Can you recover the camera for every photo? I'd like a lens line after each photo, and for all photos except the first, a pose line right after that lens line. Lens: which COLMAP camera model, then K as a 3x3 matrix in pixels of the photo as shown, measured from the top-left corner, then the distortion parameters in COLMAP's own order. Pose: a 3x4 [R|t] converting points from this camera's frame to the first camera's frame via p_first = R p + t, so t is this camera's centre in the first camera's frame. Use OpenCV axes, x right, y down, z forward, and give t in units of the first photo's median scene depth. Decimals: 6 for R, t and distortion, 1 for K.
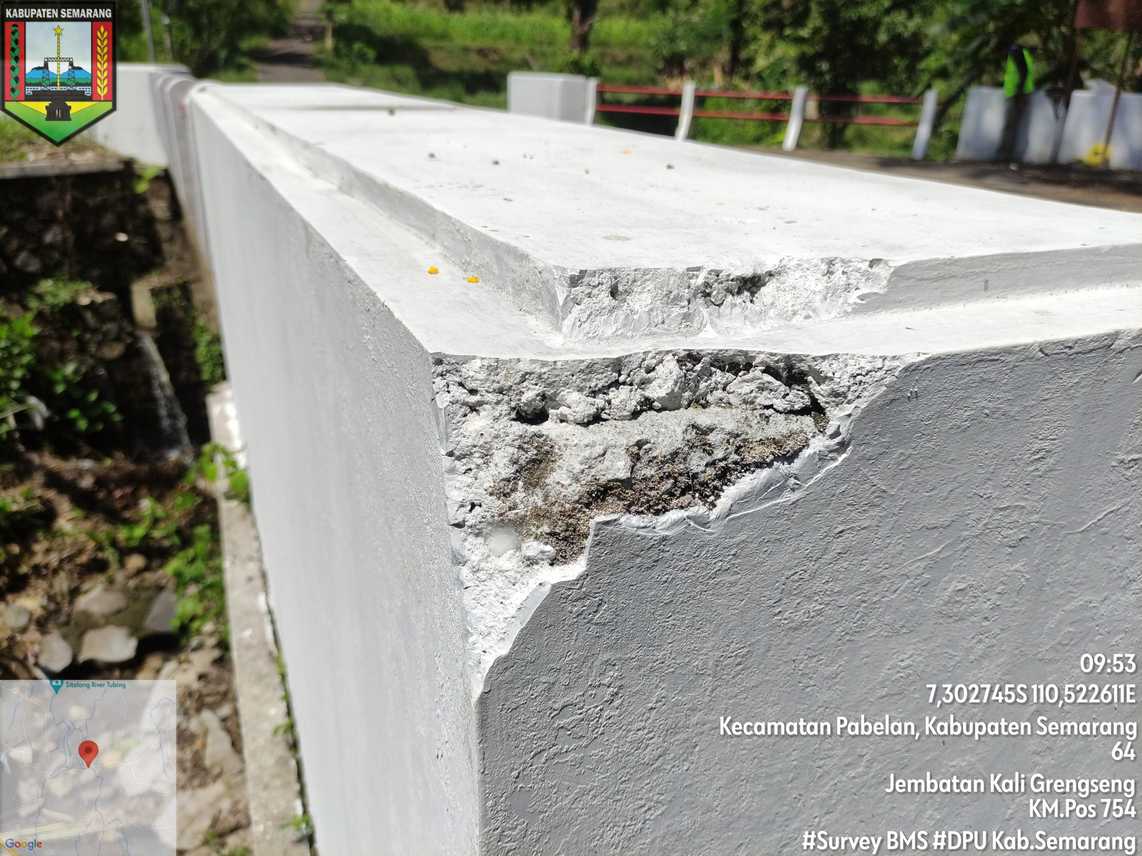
lens RADIAL K [[859.5, 0, 573.4], [0, 859.5, 424.6], [0, 0, 1]] dist [-0.009066, 0.000835]
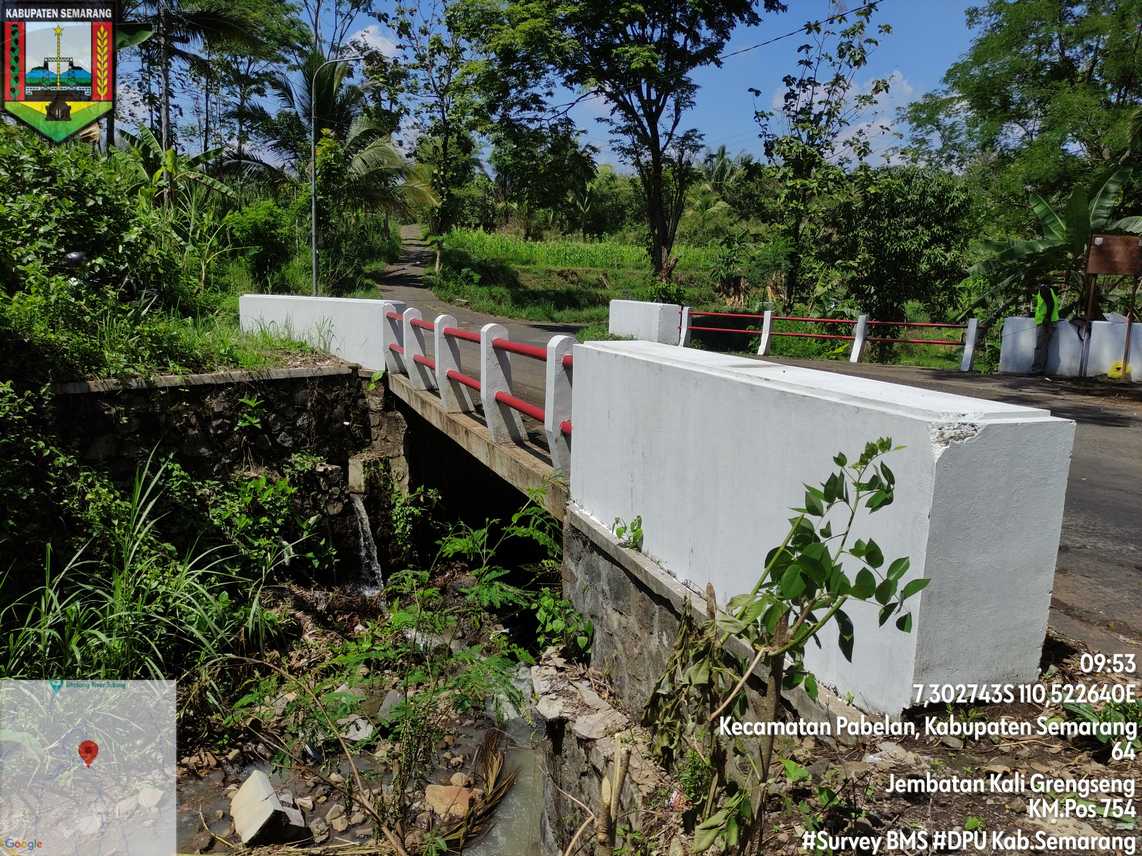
lens RADIAL K [[835.9, 0, 572.0], [0, 835.9, 425.6], [0, 0, 1]] dist [0.057349, -0.063307]
pose [[0.997855, 0.015888, -0.063509, -0.112653], [-0.029644, 0.974608, -0.221949, 0.068319], [0.058370, 0.223355, 0.972988, -0.260244]]
